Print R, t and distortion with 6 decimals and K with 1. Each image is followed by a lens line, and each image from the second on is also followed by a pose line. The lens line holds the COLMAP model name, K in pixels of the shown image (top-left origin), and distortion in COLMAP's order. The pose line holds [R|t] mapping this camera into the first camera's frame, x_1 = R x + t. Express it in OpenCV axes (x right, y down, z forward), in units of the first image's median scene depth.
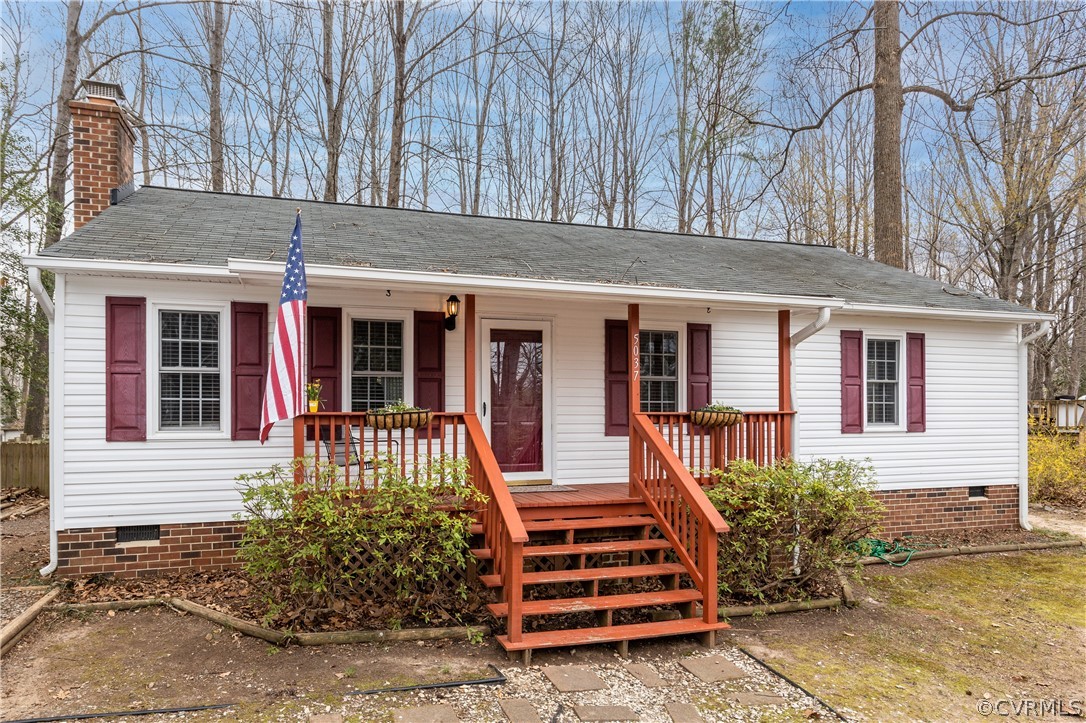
lens RADIAL K [[510.5, 0, 551.9], [0, 510.5, 365.1], [0, 0, 1]] dist [-0.000777, 0.000074]
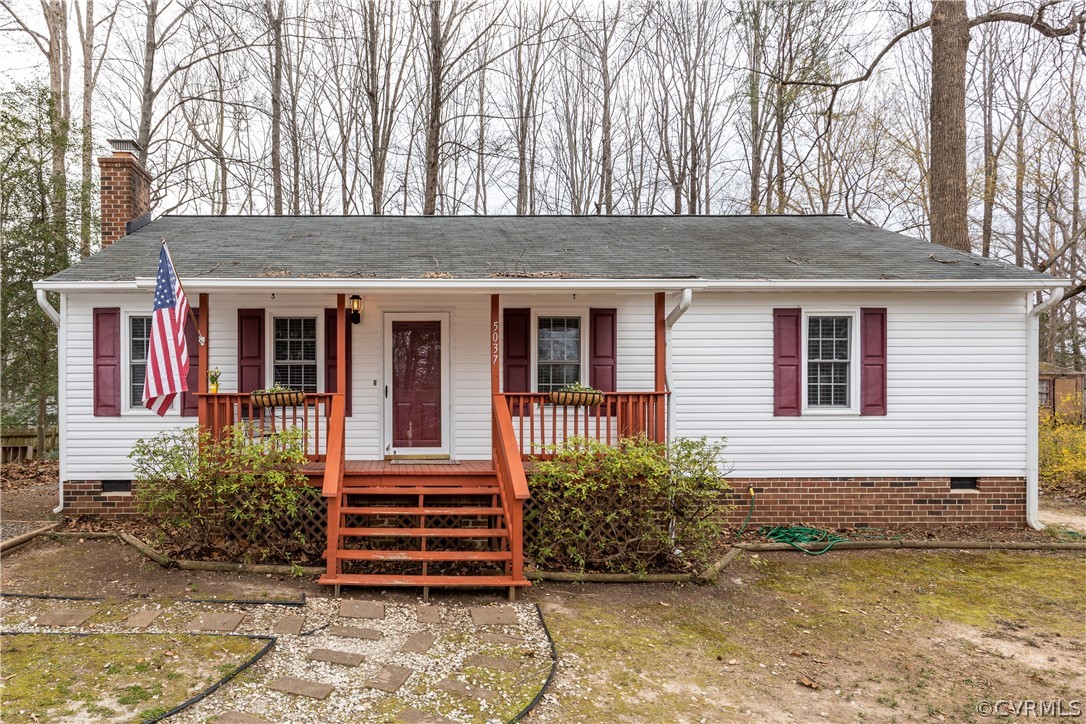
lens RADIAL K [[527.9, 0, 538.0], [0, 527.9, 353.0], [0, 0, 1]] dist [0.001280, -0.000253]
pose [[0.976503, -0.021855, -0.214394, 0.394898], [0.022012, 0.999756, -0.001658, 0.008096], [0.214378, -0.003100, 0.976746, -0.072940]]
